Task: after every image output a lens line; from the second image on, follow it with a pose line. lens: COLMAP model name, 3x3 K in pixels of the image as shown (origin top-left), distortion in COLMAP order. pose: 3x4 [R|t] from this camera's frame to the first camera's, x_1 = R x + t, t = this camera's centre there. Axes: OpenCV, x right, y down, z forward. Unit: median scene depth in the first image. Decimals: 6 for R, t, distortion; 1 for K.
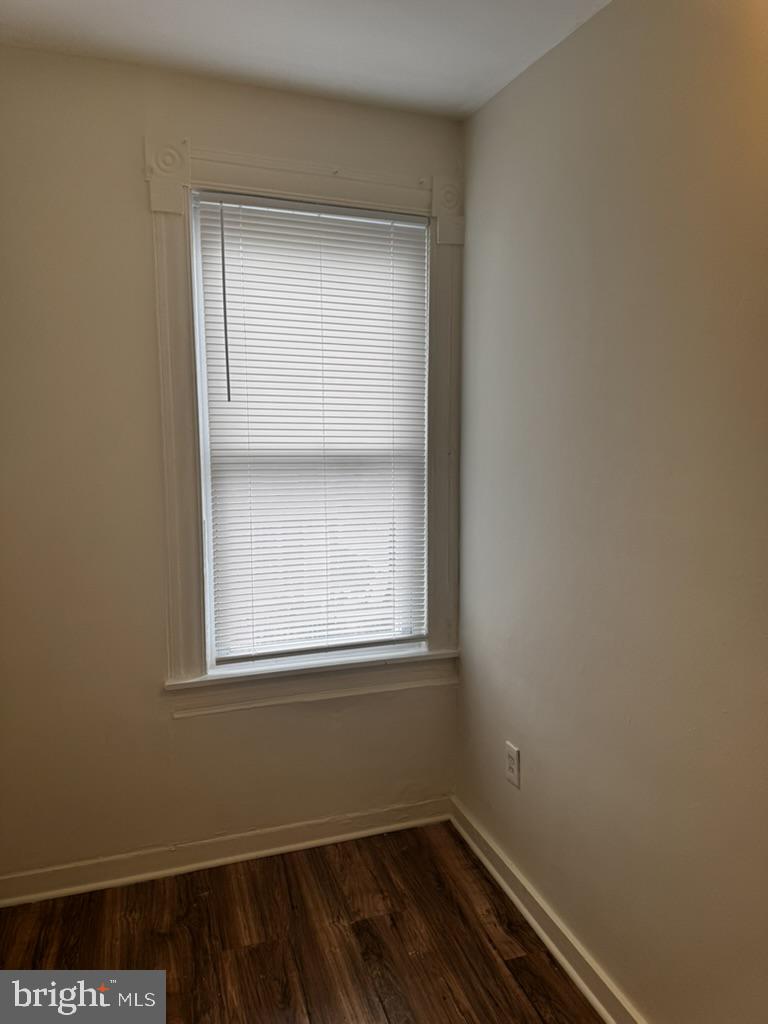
lens RADIAL K [[731.4, 0, 384.4], [0, 731.4, 508.5], [0, 0, 1]] dist [0.024731, -0.033454]
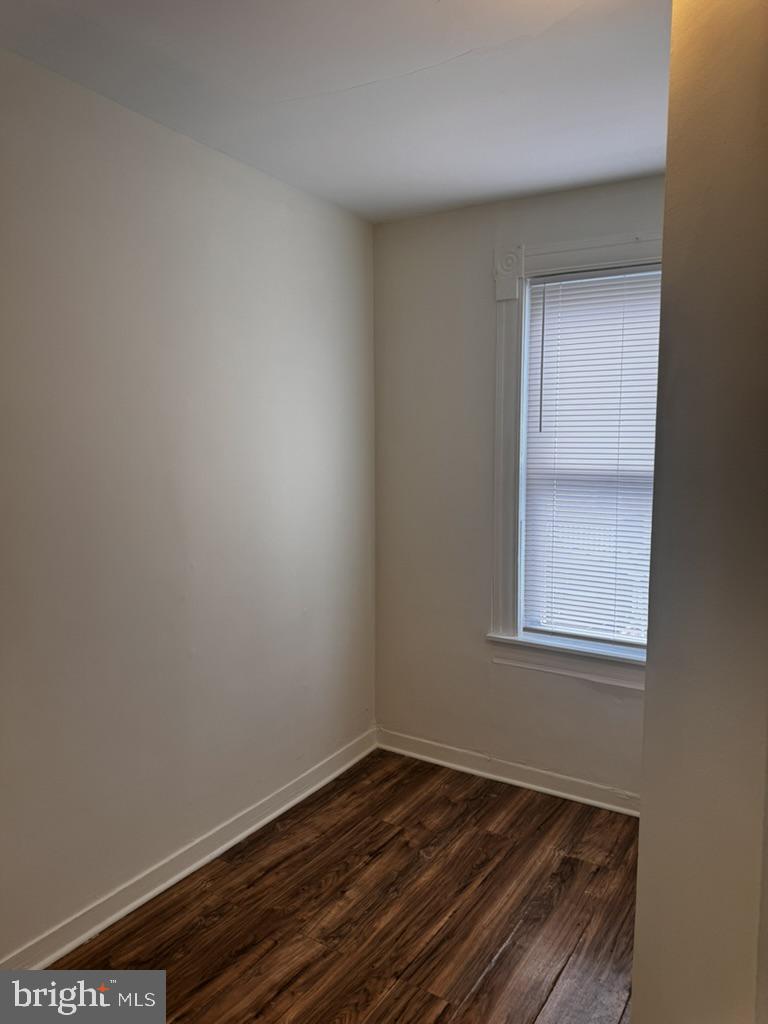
lens RADIAL K [[731.4, 0, 384.2], [0, 731.4, 515.6], [0, 0, 1]] dist [0.024731, -0.033454]
pose [[0.615862, 0.069392, -0.784793, 0.669818], [-0.091068, 0.995707, 0.016576, 0.007450], [0.782573, 0.061261, 0.619537, -0.028987]]
